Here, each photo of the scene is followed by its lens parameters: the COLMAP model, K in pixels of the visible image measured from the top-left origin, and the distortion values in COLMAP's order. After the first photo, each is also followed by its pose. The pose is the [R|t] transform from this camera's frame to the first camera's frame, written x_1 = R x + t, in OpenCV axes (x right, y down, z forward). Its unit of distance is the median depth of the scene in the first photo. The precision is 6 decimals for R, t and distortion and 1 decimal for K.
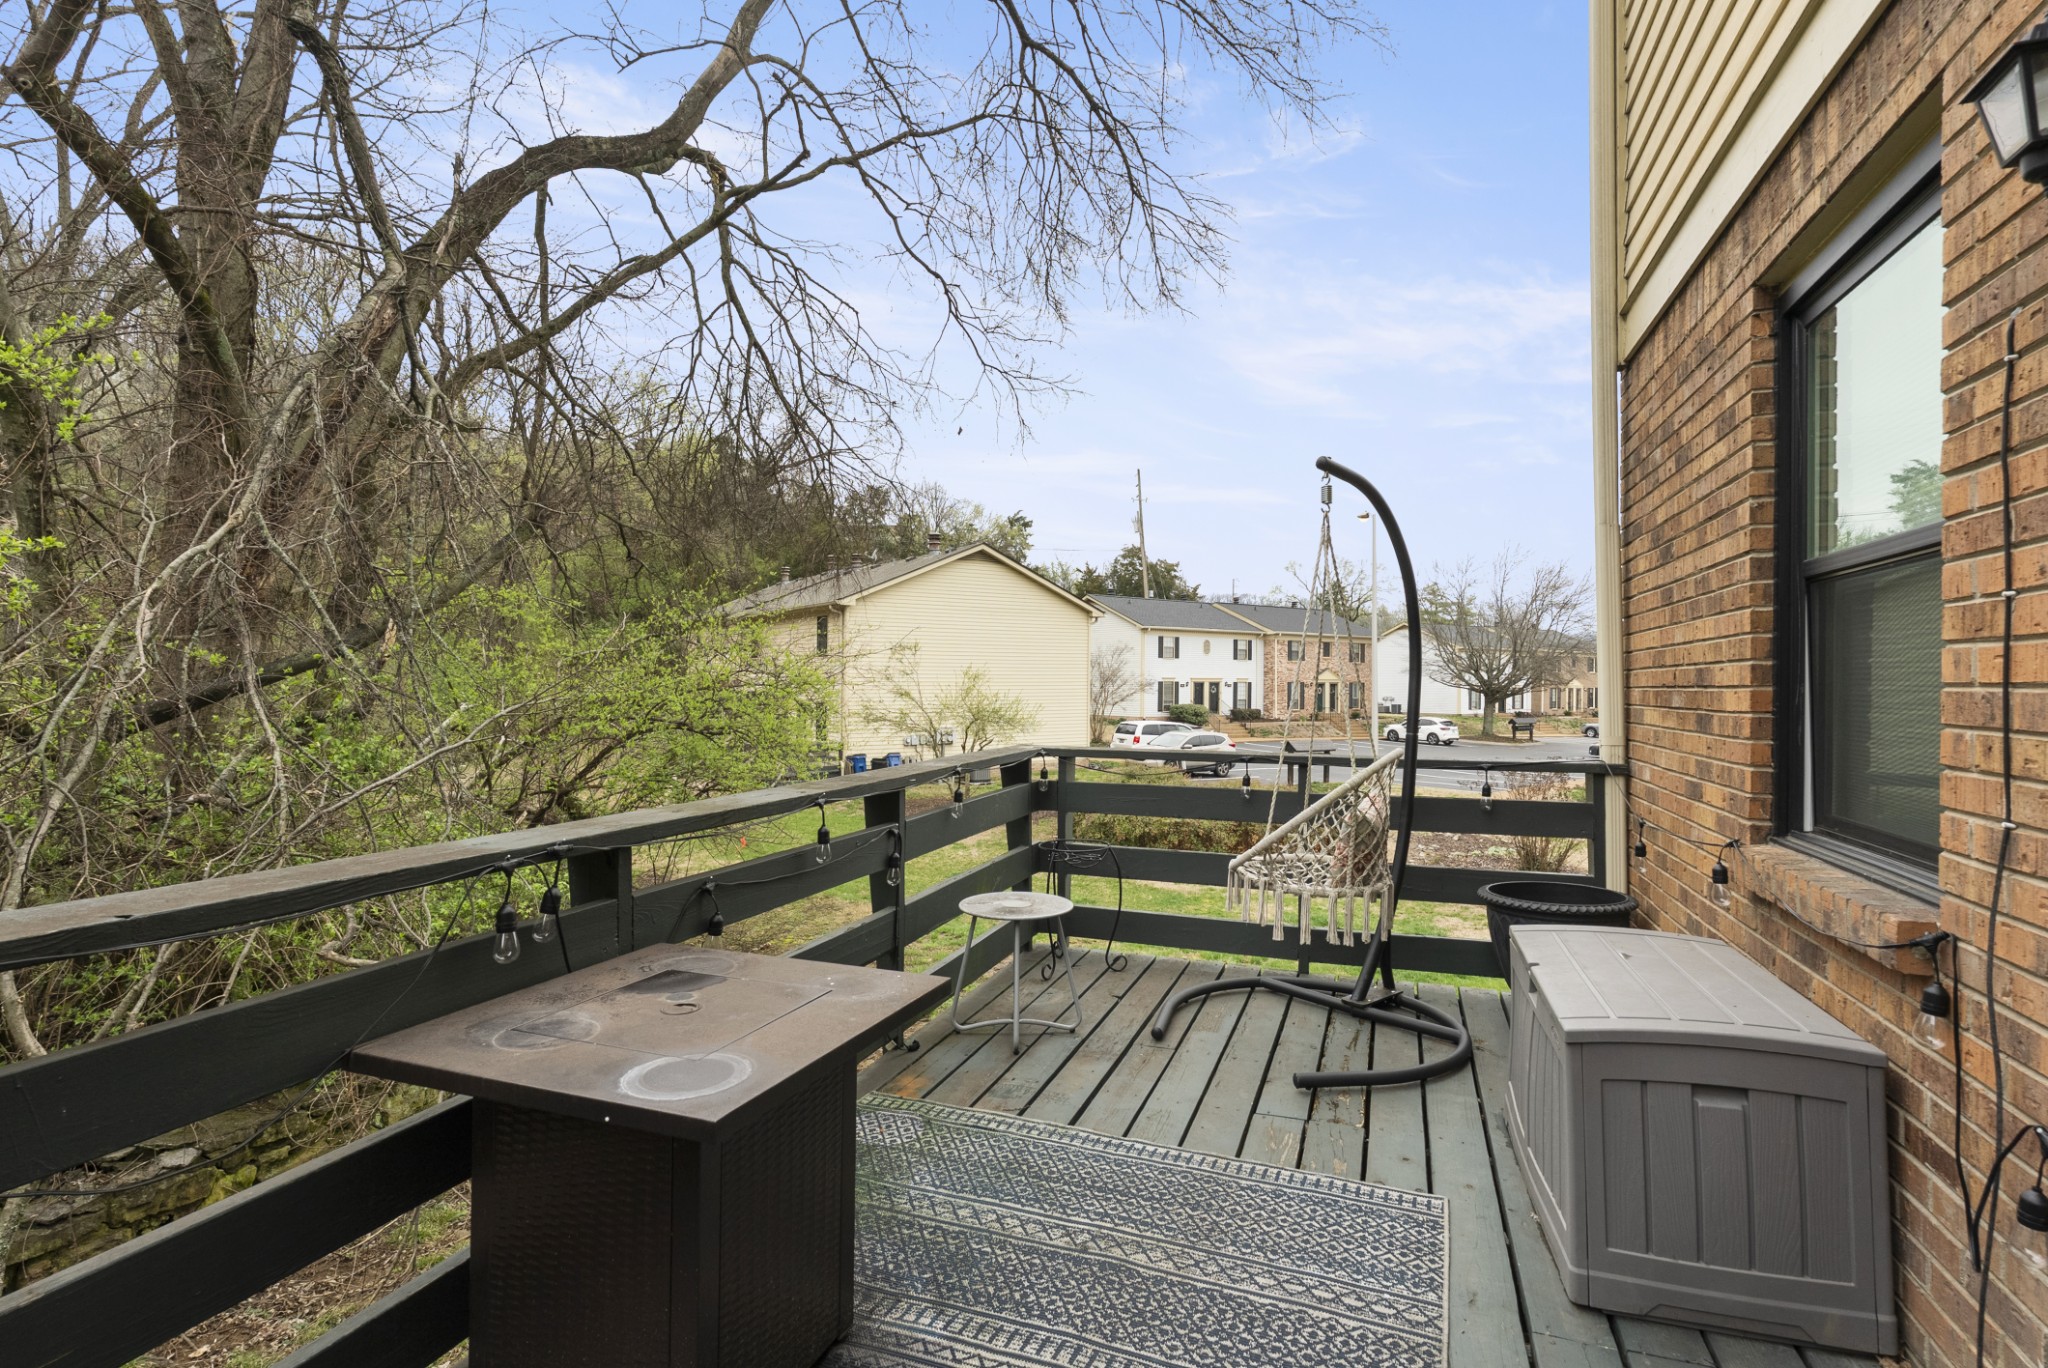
lens RADIAL K [[1005.6, 0, 1024.0], [0, 1005.6, 684.0], [0, 0, 1]] dist [-0.003969, 0.001108]
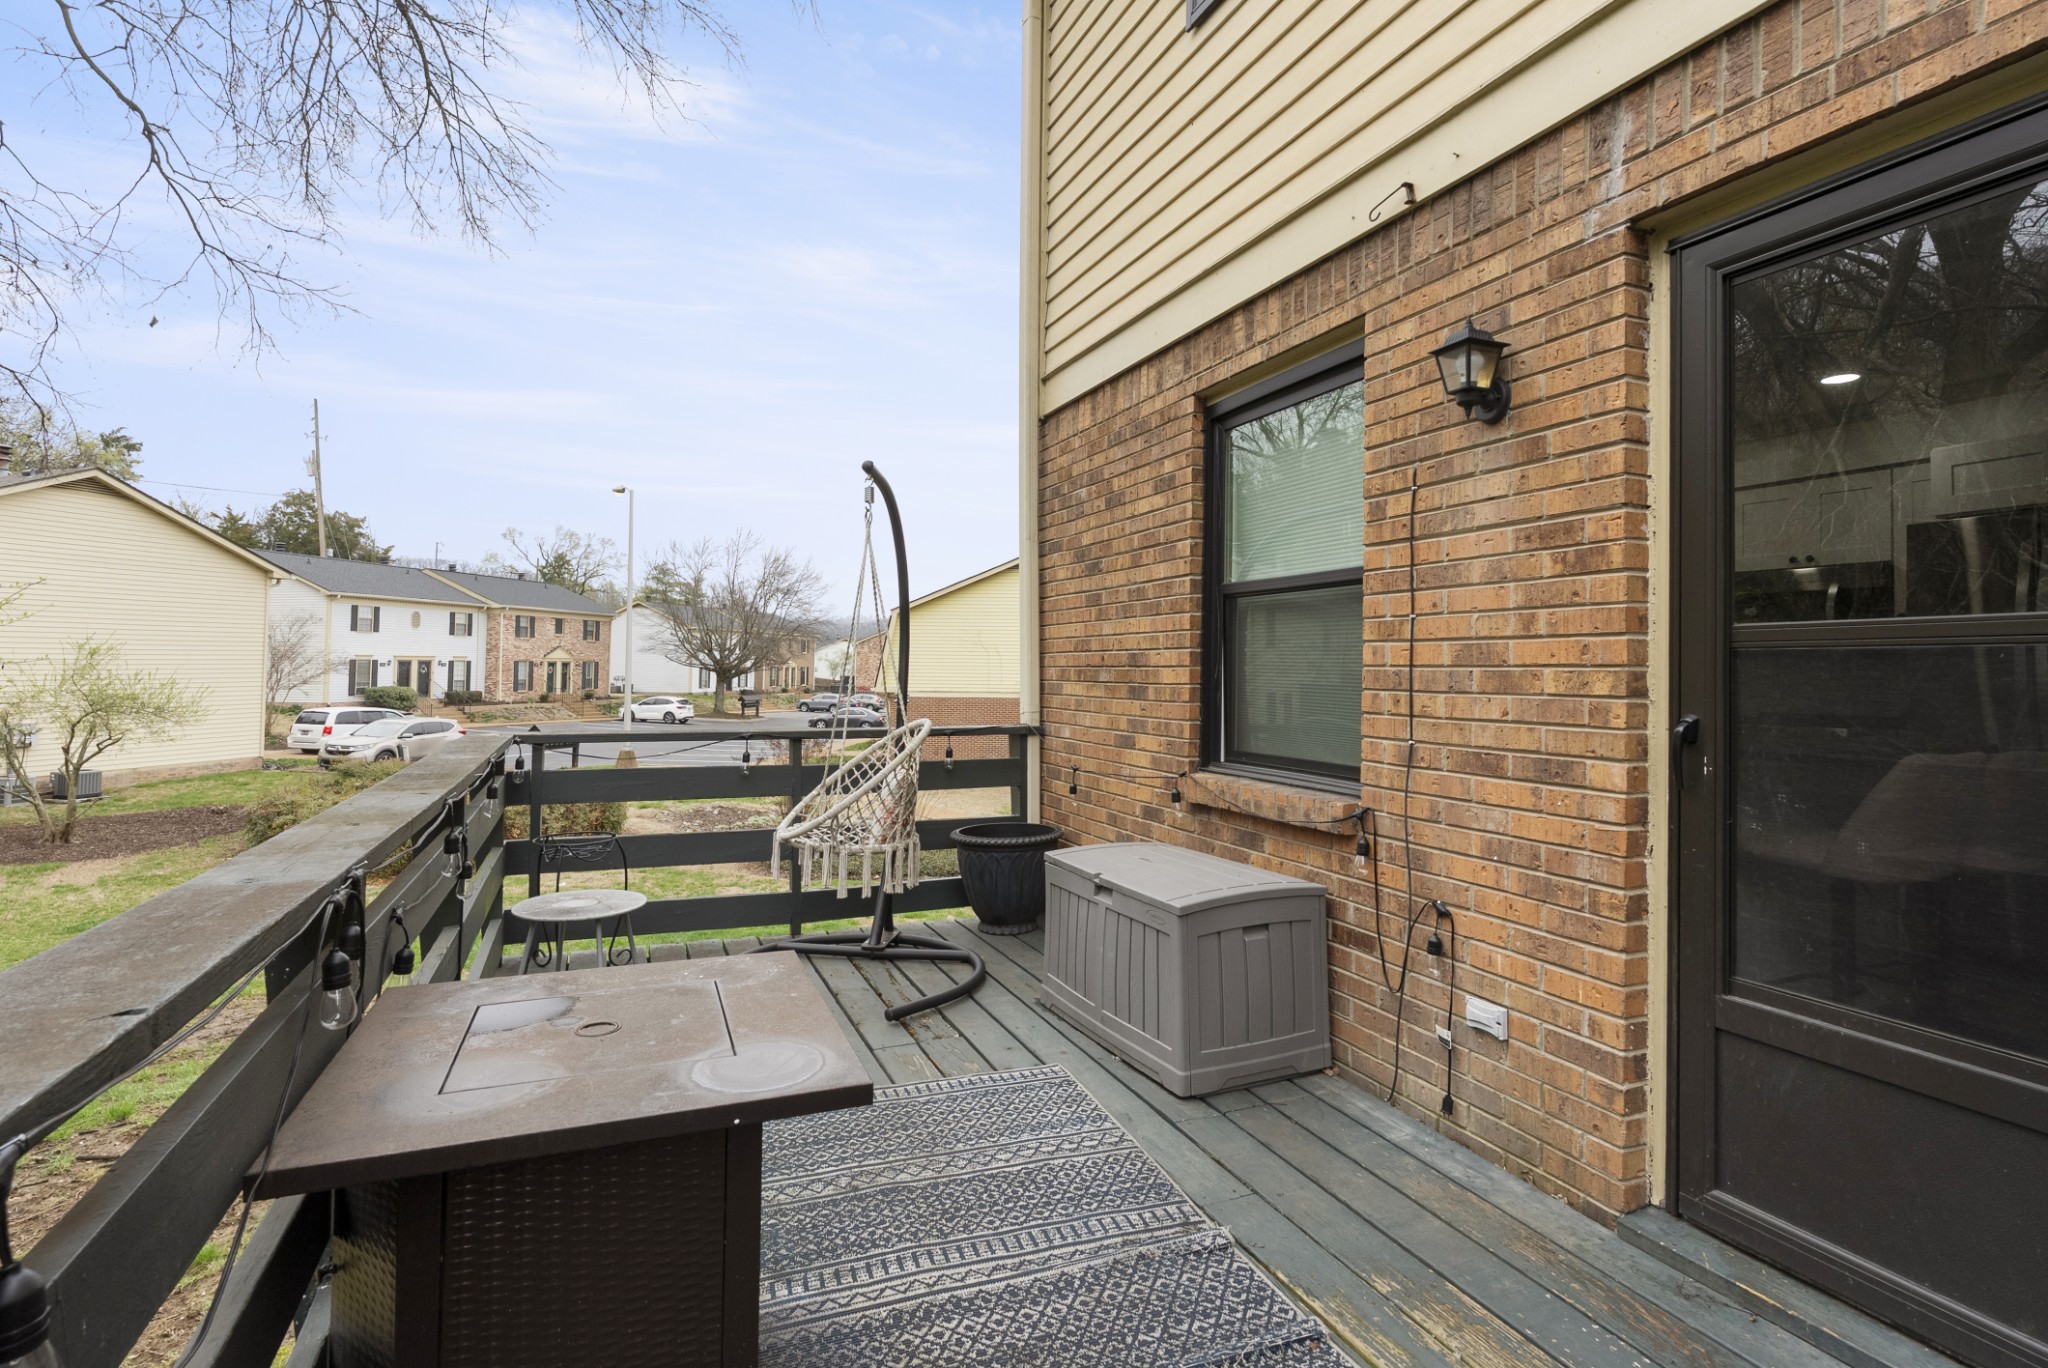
lens RADIAL K [[1025.3, 0, 1022.8], [0, 1025.3, 656.4], [0, 0, 1]] dist [-0.004820, 0.000075]
pose [[0.740718, 0.006707, 0.671782, -0.306600], [-0.002229, 0.999969, -0.007526, -0.000163], [-0.671812, 0.004077, 0.740710, 0.034847]]
